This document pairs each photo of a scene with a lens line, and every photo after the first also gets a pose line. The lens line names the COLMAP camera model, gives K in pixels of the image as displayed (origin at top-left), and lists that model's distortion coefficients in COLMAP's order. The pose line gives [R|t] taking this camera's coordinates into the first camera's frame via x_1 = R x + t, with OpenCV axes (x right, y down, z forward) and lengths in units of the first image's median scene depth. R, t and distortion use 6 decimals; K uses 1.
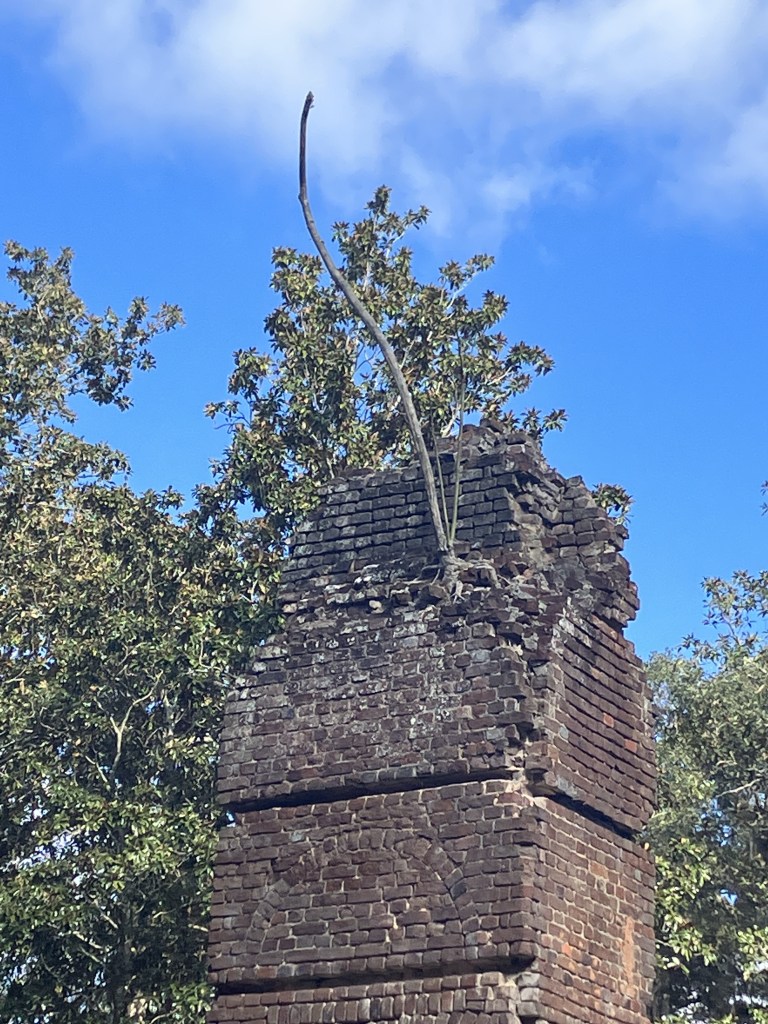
lens RADIAL K [[2820.2, 0, 408.8], [0, 2820.2, 545.4], [0, 0, 1]] dist [0.228356, -0.310975]
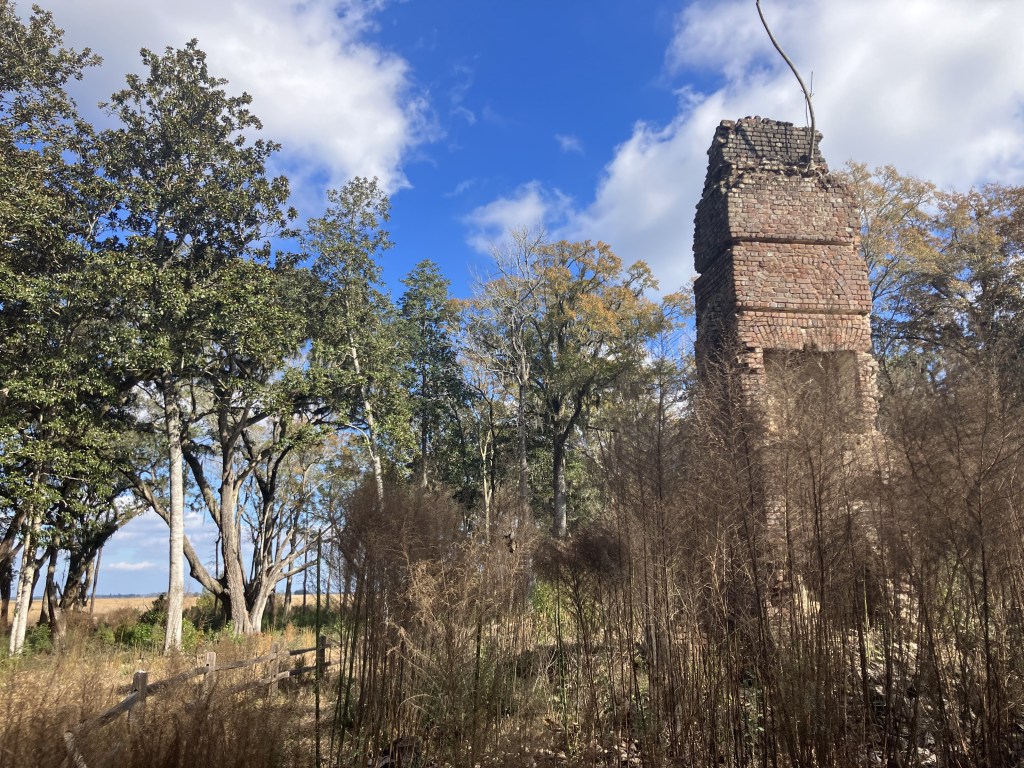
lens RADIAL K [[833.9, 0, 512.0], [0, 833.9, 384.0], [0, 0, 1]] dist [0.059127, -0.094150]
pose [[0.770203, 0.098149, 0.630202, -0.673342], [-0.185168, 0.979940, 0.073685, 0.201668], [-0.610328, -0.173446, 0.772927, 0.530264]]
